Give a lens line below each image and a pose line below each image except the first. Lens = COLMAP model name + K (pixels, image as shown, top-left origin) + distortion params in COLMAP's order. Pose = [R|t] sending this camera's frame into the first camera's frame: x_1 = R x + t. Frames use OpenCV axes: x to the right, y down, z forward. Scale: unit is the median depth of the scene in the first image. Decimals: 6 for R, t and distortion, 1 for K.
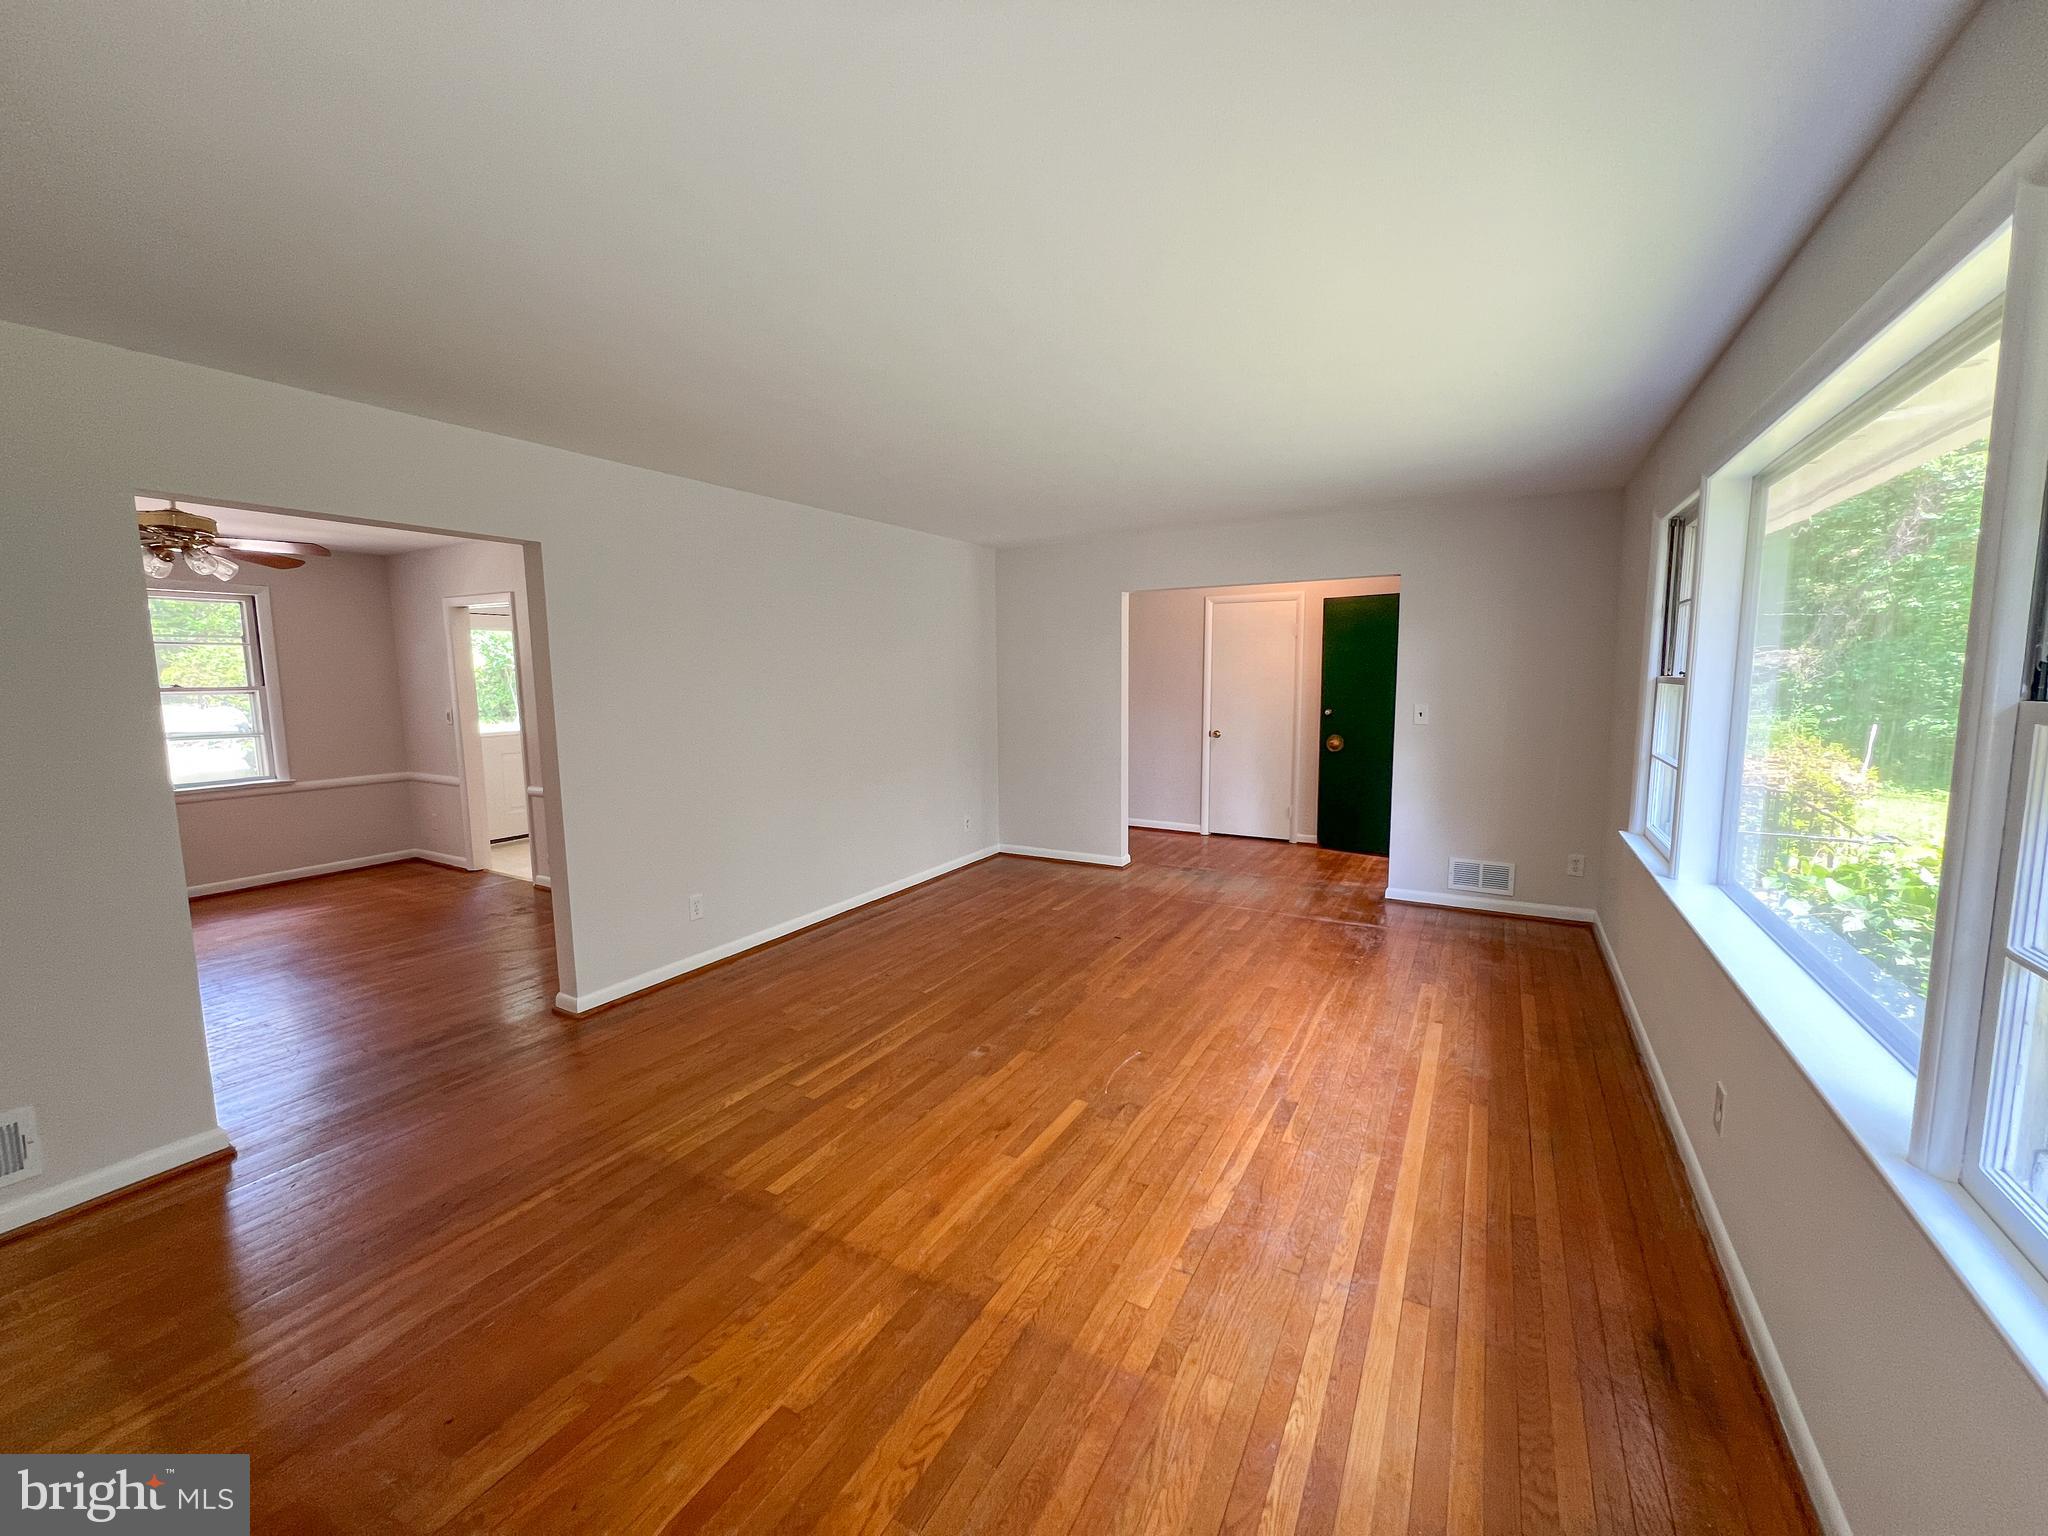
lens RADIAL K [[817.0, 0, 1022.0], [0, 817.0, 763.9], [0, 0, 1]] dist [-0.000542, 0.000200]
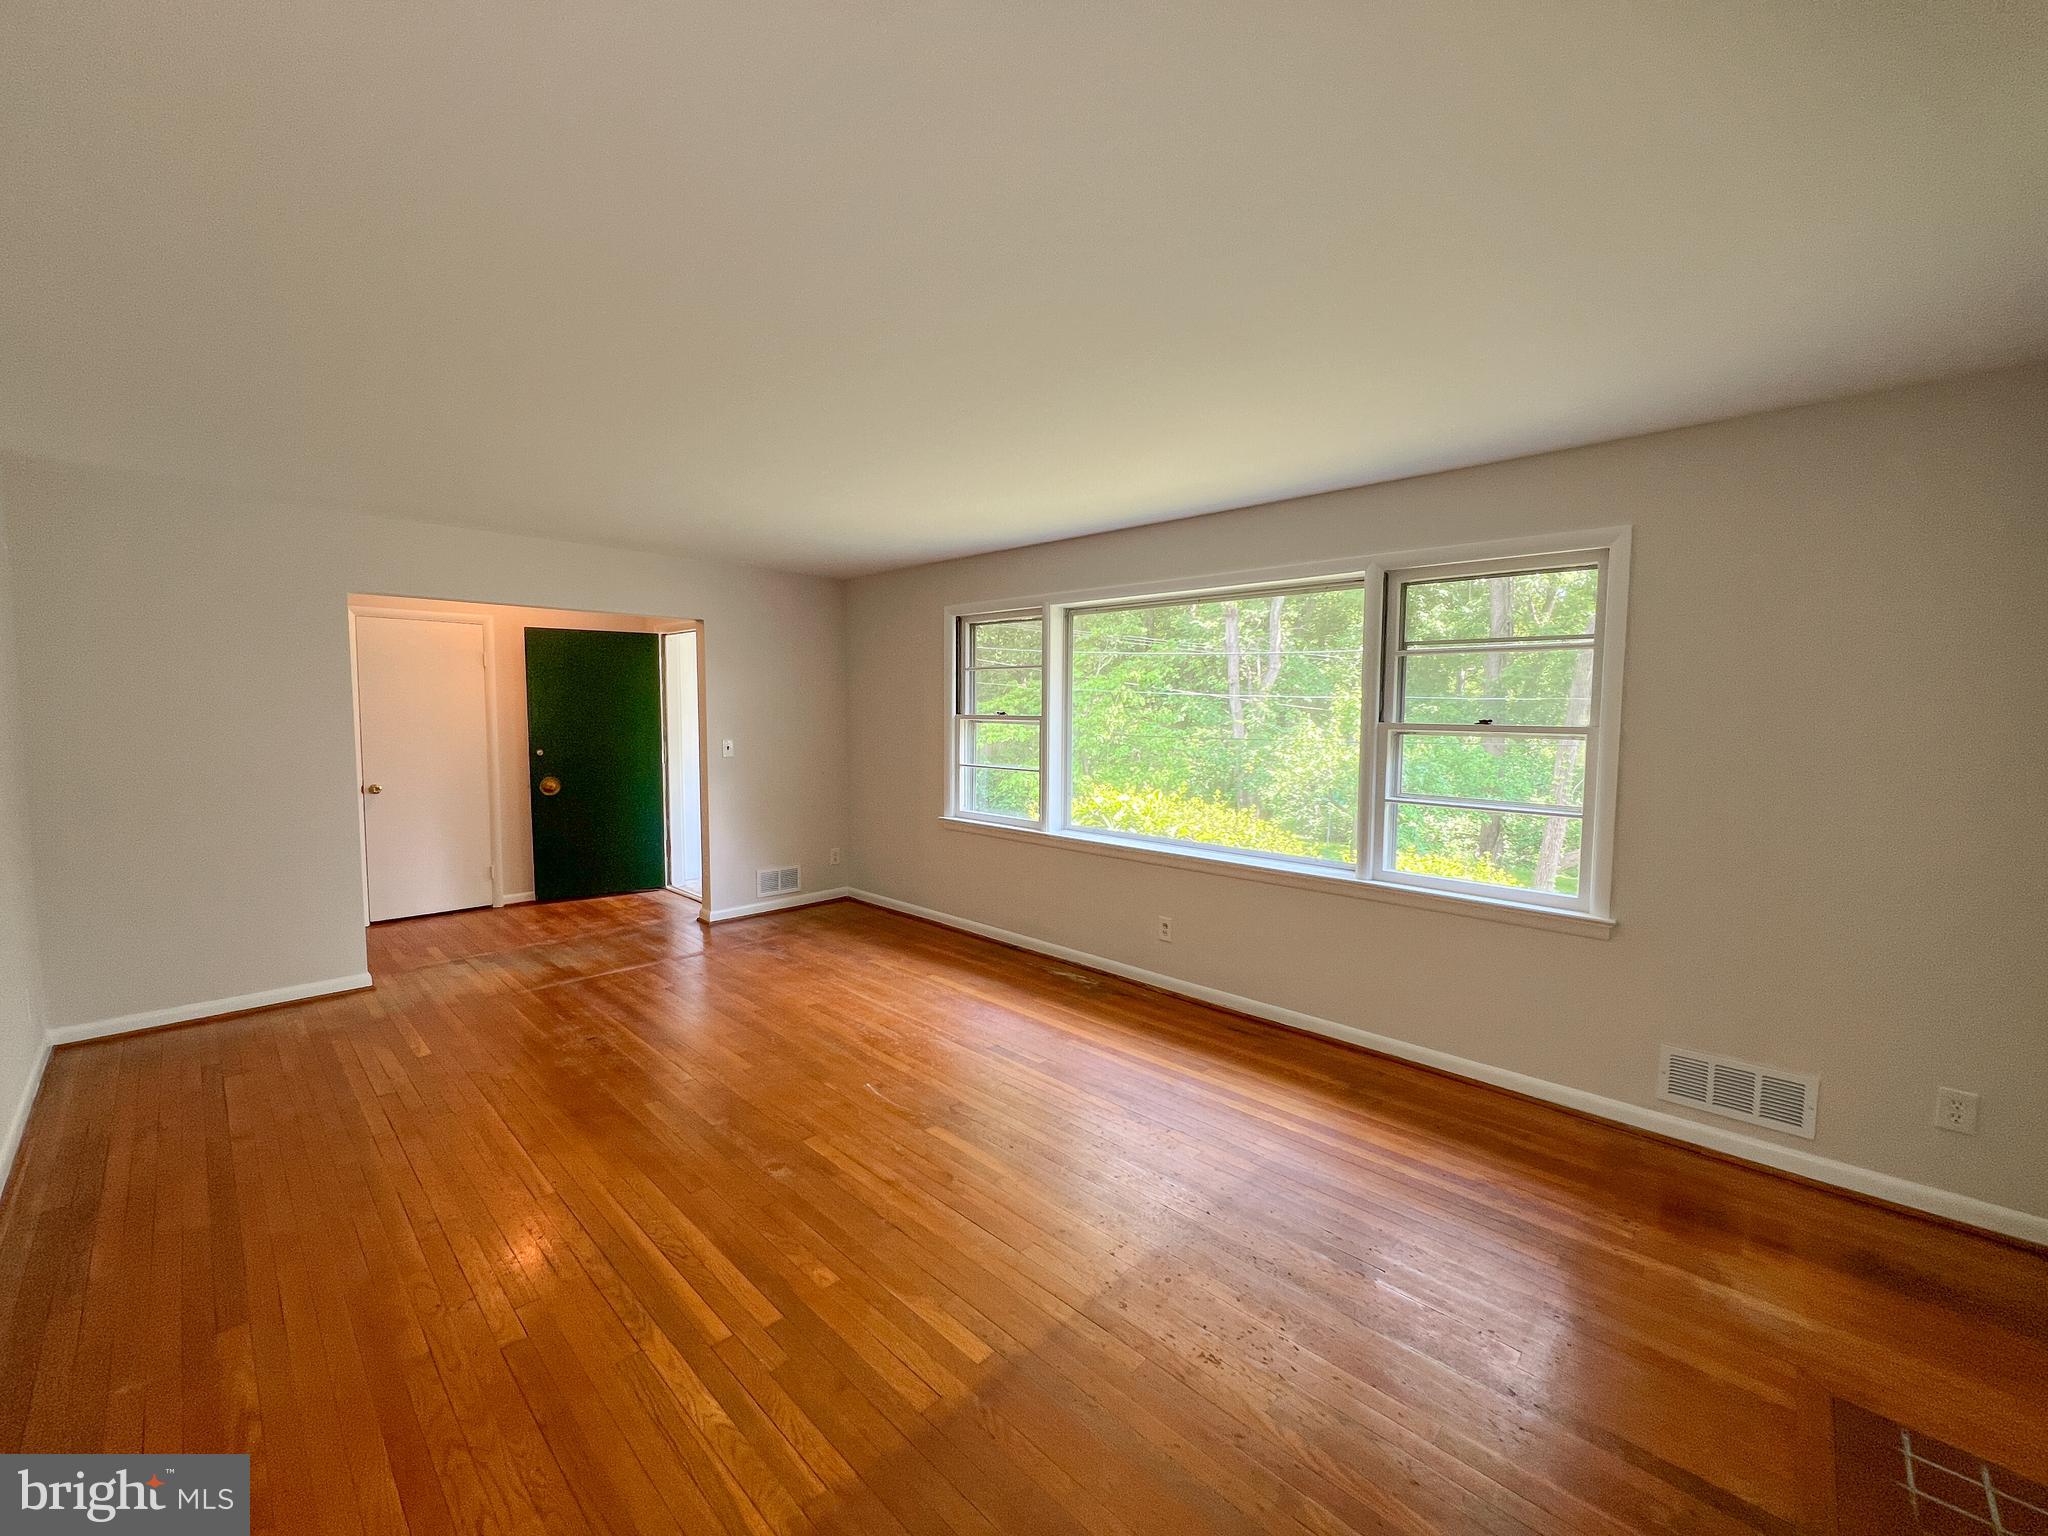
lens RADIAL K [[817.0, 0, 1022.0], [0, 817.0, 763.9], [0, 0, 1]] dist [-0.000542, 0.000200]
pose [[0.247753, -0.054930, 0.967265, -0.736053], [0.099306, 0.994573, 0.031045, -0.051741], [-0.963720, 0.088363, 0.251863, 0.504617]]
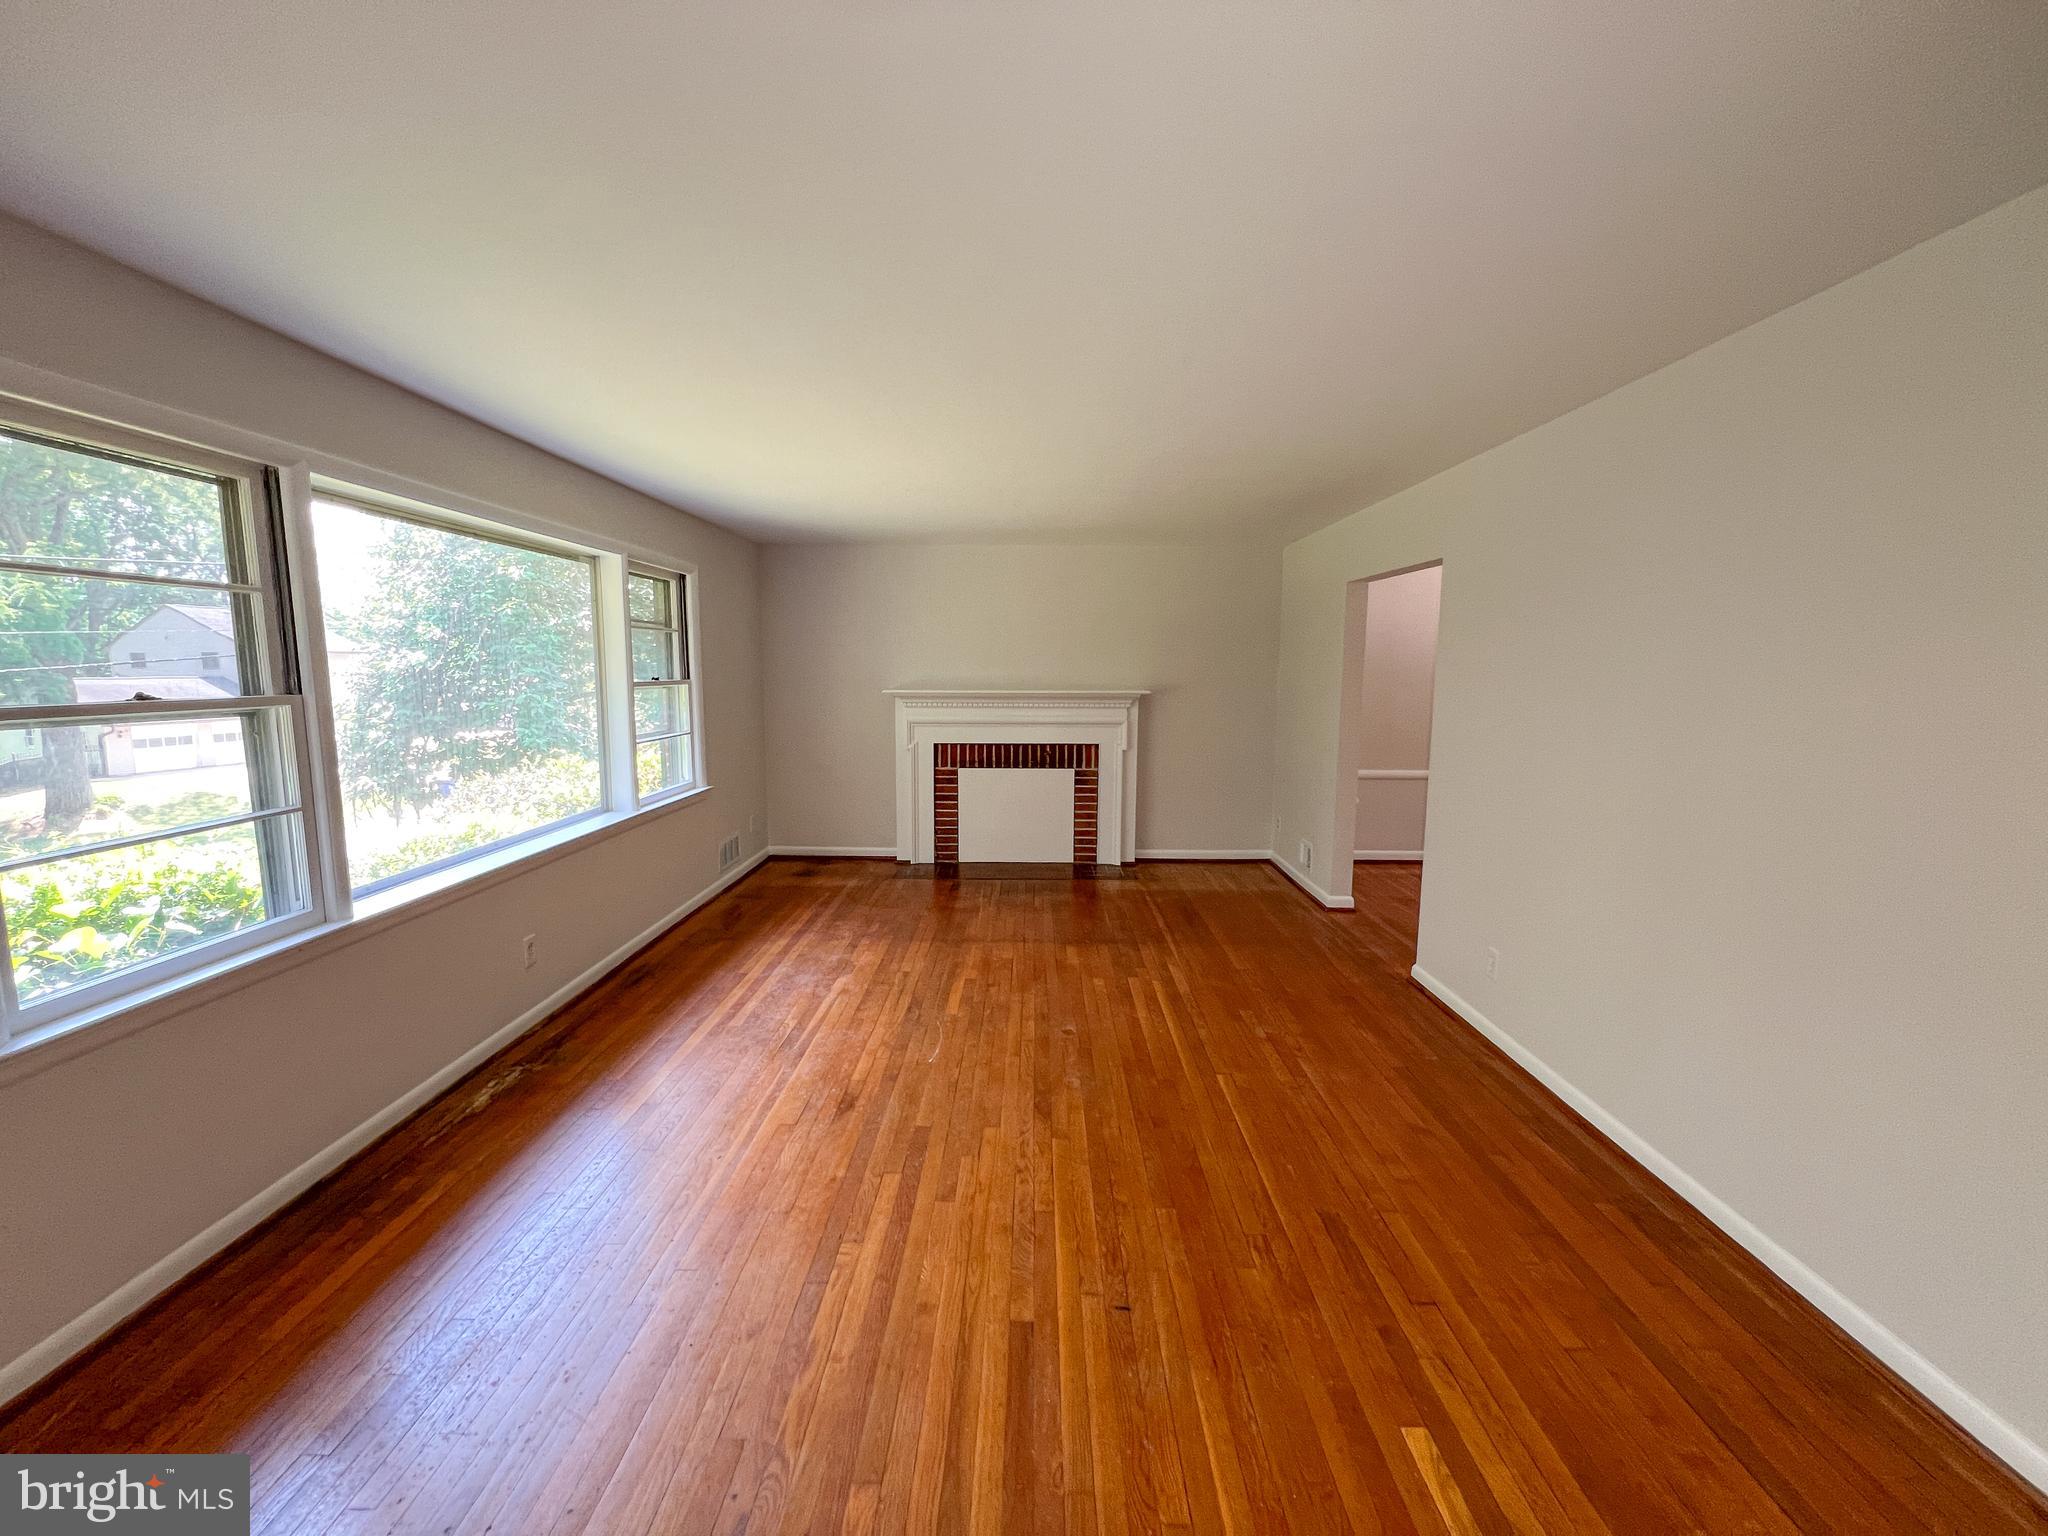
lens RADIAL K [[817.0, 0, 1022.0], [0, 817.0, 763.9], [0, 0, 1]] dist [-0.000542, 0.000200]
pose [[-0.875297, 0.066901, -0.478936, 0.478524], [-0.047836, 0.973549, 0.223416, -0.218953], [0.481214, 0.218466, -0.848944, 1.749225]]
